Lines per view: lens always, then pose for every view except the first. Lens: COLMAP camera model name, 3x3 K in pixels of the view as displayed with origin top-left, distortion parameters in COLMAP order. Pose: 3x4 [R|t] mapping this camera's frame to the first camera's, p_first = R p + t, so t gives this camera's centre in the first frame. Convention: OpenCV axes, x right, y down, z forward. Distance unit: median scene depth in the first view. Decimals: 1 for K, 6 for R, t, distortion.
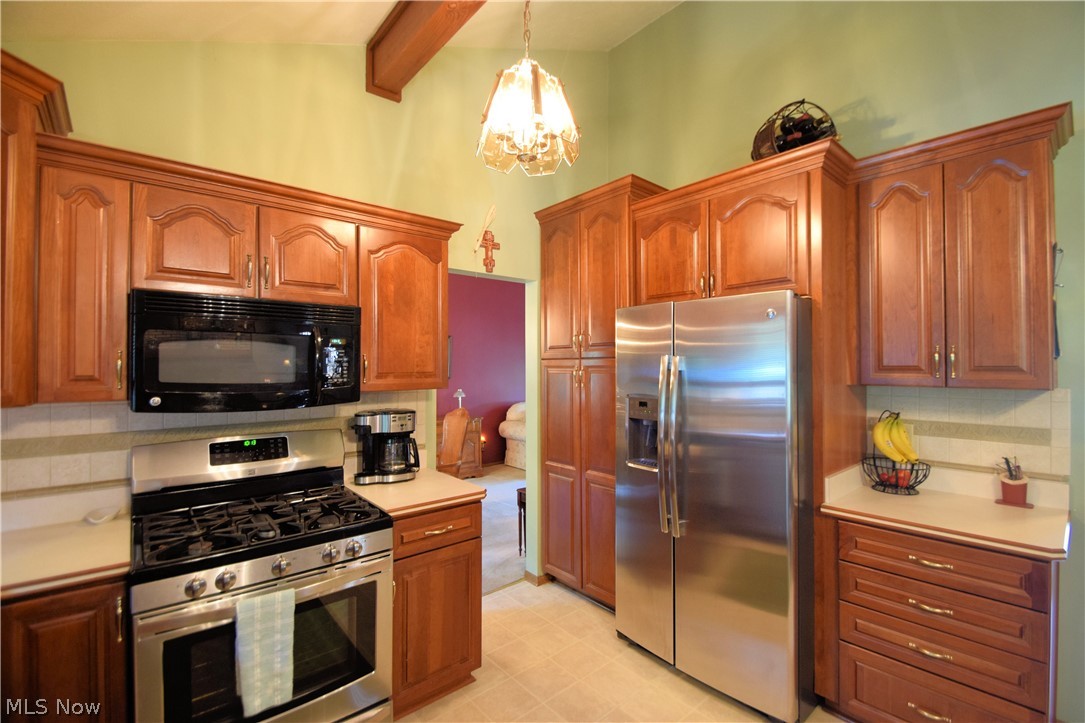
lens RADIAL K [[476.8, 0, 545.1], [0, 476.8, 360.9], [0, 0, 1]] dist [0.000599, -0.010664]
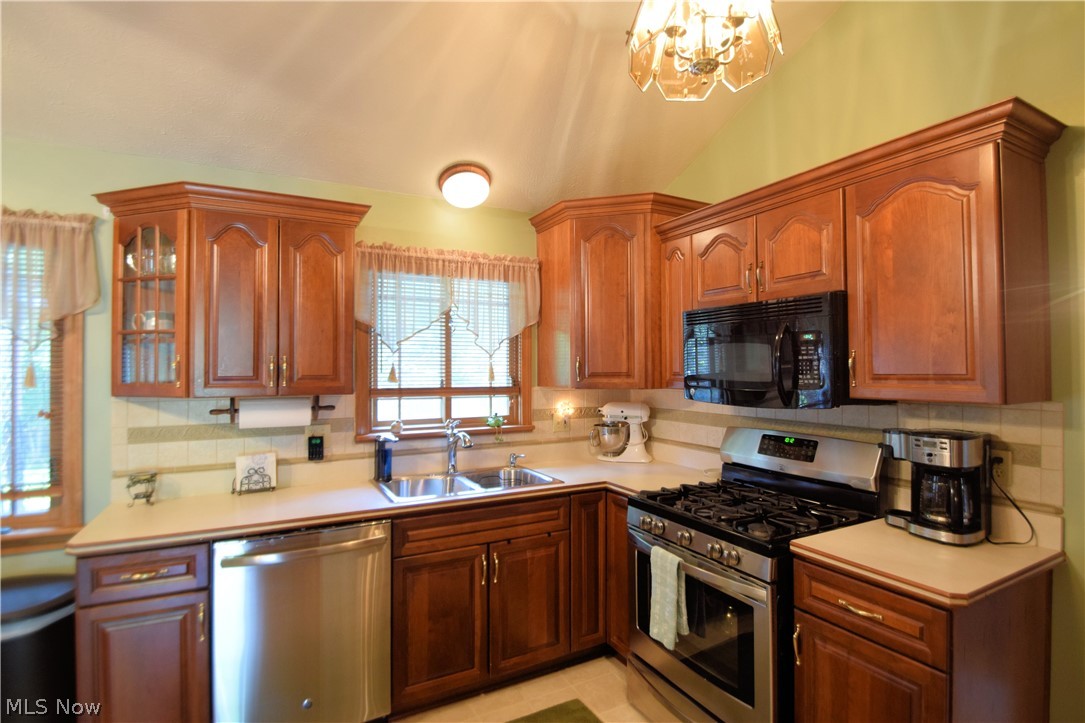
lens RADIAL K [[538.5, 0, 547.6], [0, 538.5, 357.8], [0, 0, 1]] dist [-0.001460, -0.000348]
pose [[-0.221474, -0.013622, -0.975071, 0.637040], [0.016214, 0.999713, -0.017649, 0.007104], [0.975032, -0.019719, -0.221189, 0.763791]]
